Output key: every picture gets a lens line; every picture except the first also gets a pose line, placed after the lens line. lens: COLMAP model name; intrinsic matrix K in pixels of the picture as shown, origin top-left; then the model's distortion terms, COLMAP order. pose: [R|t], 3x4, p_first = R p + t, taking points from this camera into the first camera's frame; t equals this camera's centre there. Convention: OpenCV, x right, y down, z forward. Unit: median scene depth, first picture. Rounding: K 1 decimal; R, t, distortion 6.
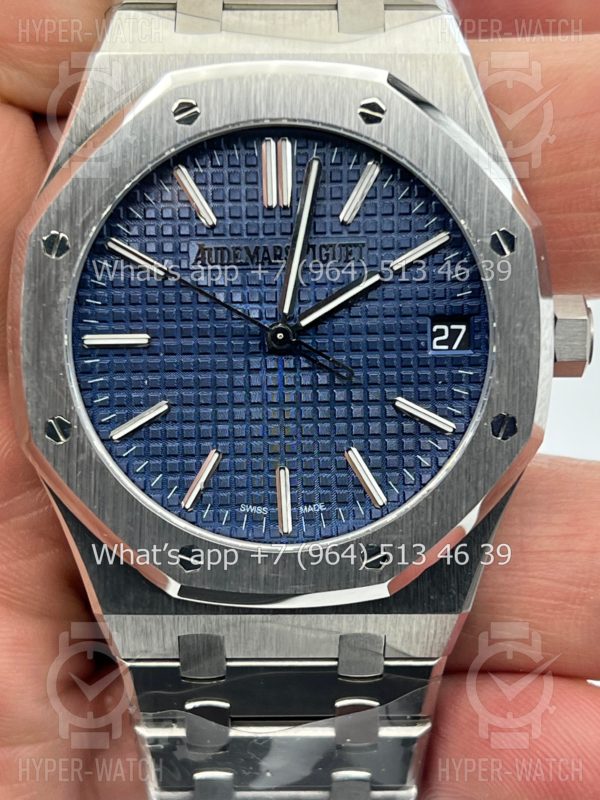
lens RADIAL K [[1869.4, 0, 301.7], [0, 1869.4, 402.8], [0, 0, 1]] dist [0.270292, 0.000000]
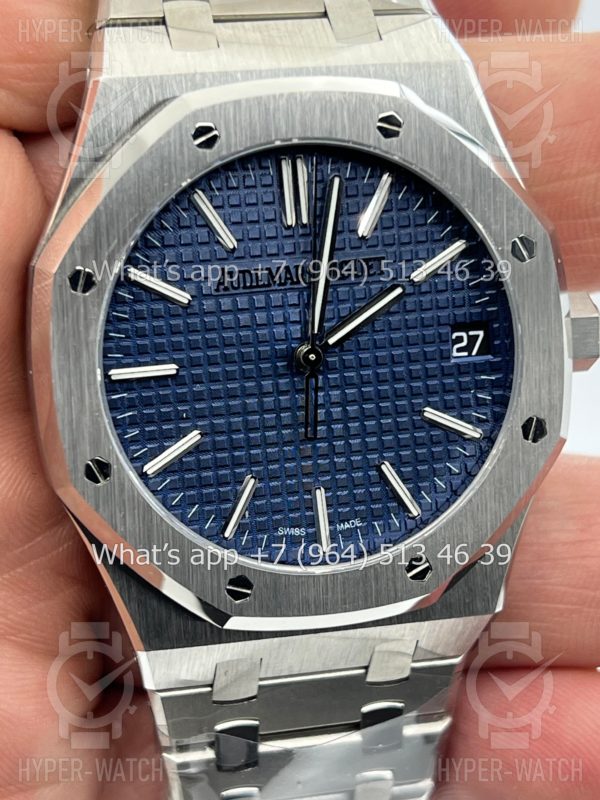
lens RADIAL K [[1869.4, 0, 302.3], [0, 1869.4, 404.3], [0, 0, 1]] dist [0.270292, 0.000000]
pose [[0.975578, -0.080732, 0.204277, -0.218130], [0.069057, 0.995579, 0.063664, -0.073224], [-0.208514, -0.048003, 0.976841, 0.032317]]
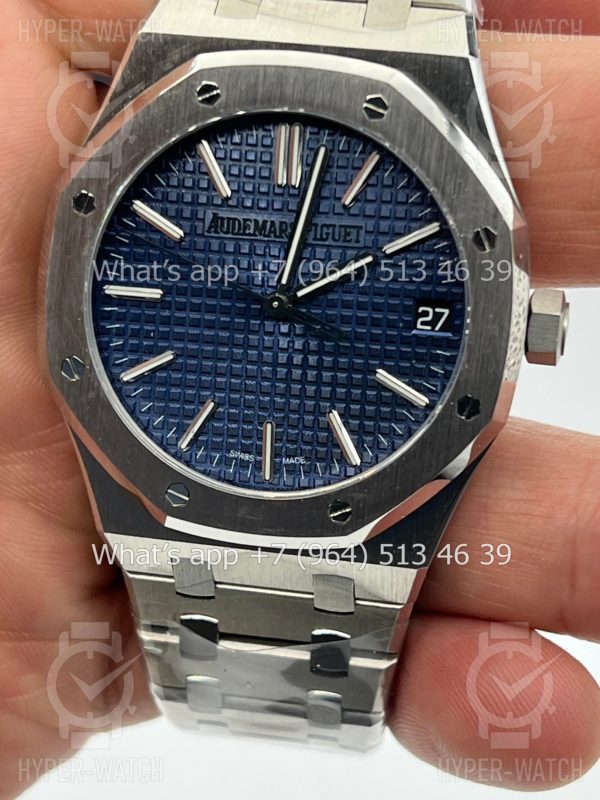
lens RADIAL K [[1869.4, 0, 301.7], [0, 1869.4, 398.9], [0, 0, 1]] dist [0.270292, 0.000000]
pose [[0.984957, 0.105261, -0.137037, 0.158619], [-0.093733, 0.991697, 0.088036, -0.078011], [0.145166, -0.073866, 0.986646, -0.089298]]
